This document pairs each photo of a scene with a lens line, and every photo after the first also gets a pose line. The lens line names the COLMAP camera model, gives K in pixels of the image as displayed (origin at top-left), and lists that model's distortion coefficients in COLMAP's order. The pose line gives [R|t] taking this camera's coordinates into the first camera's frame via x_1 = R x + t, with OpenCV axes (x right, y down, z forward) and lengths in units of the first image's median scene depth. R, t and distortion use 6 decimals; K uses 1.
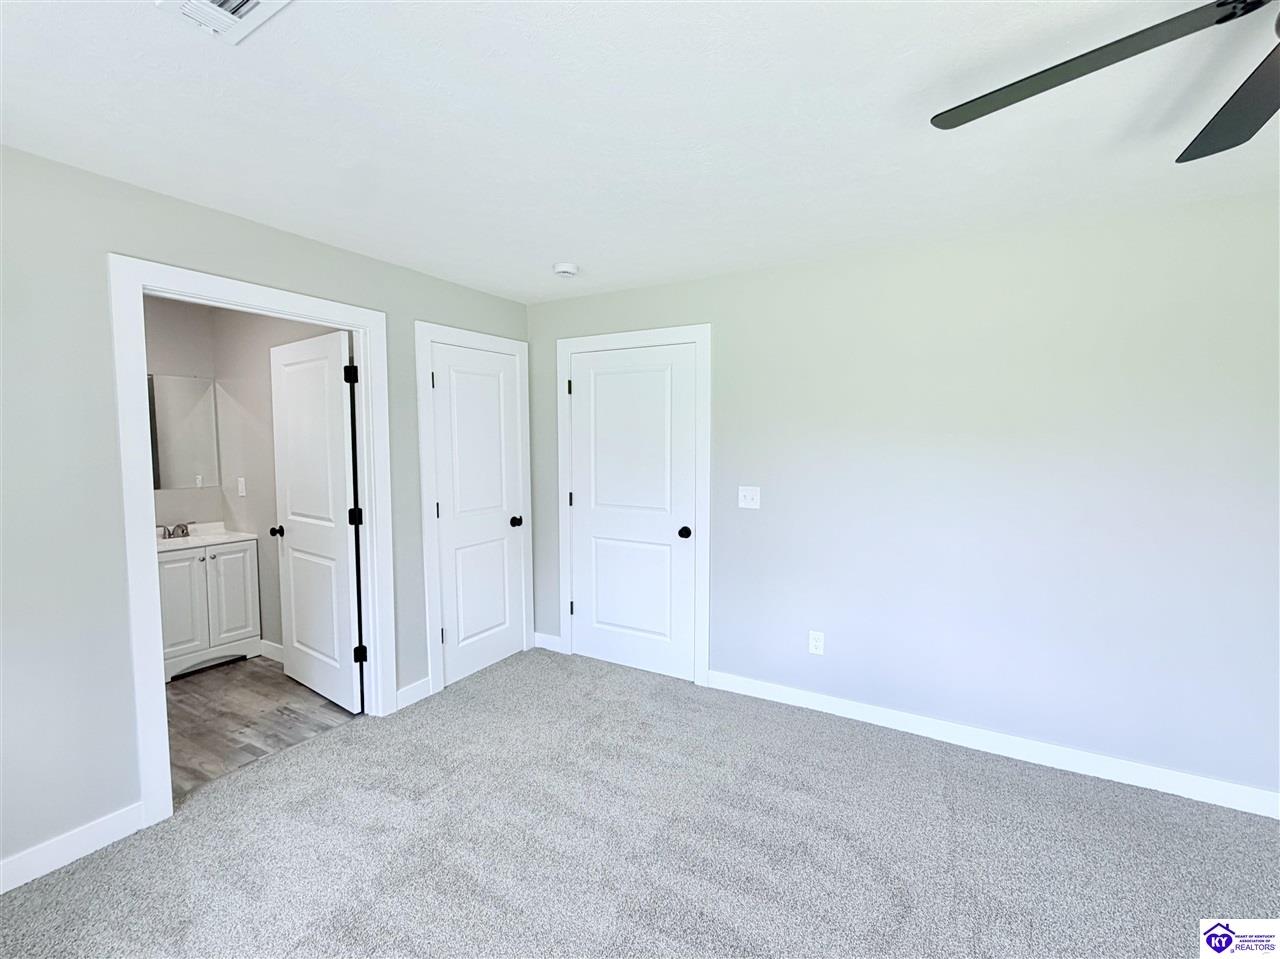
lens RADIAL K [[561.2, 0, 641.6], [0, 561.2, 478.9], [0, 0, 1]] dist [0.000391, 0.000244]
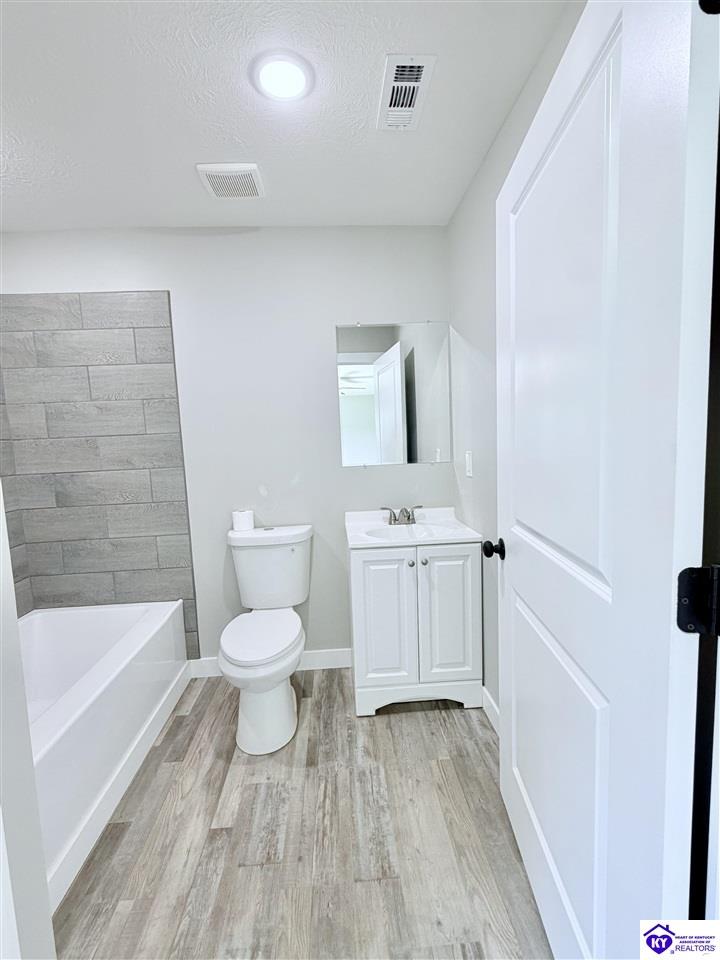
lens RADIAL K [[420.9, 0, 359.9], [0, 420.9, 480.5], [0, 0, 1]] dist [0.000391, 0.000244]
pose [[0.540120, 0.061523, -0.839336, -0.368354], [-0.015230, 0.997876, 0.063343, 0.003942], [0.841450, -0.021429, 0.539909, 0.647535]]
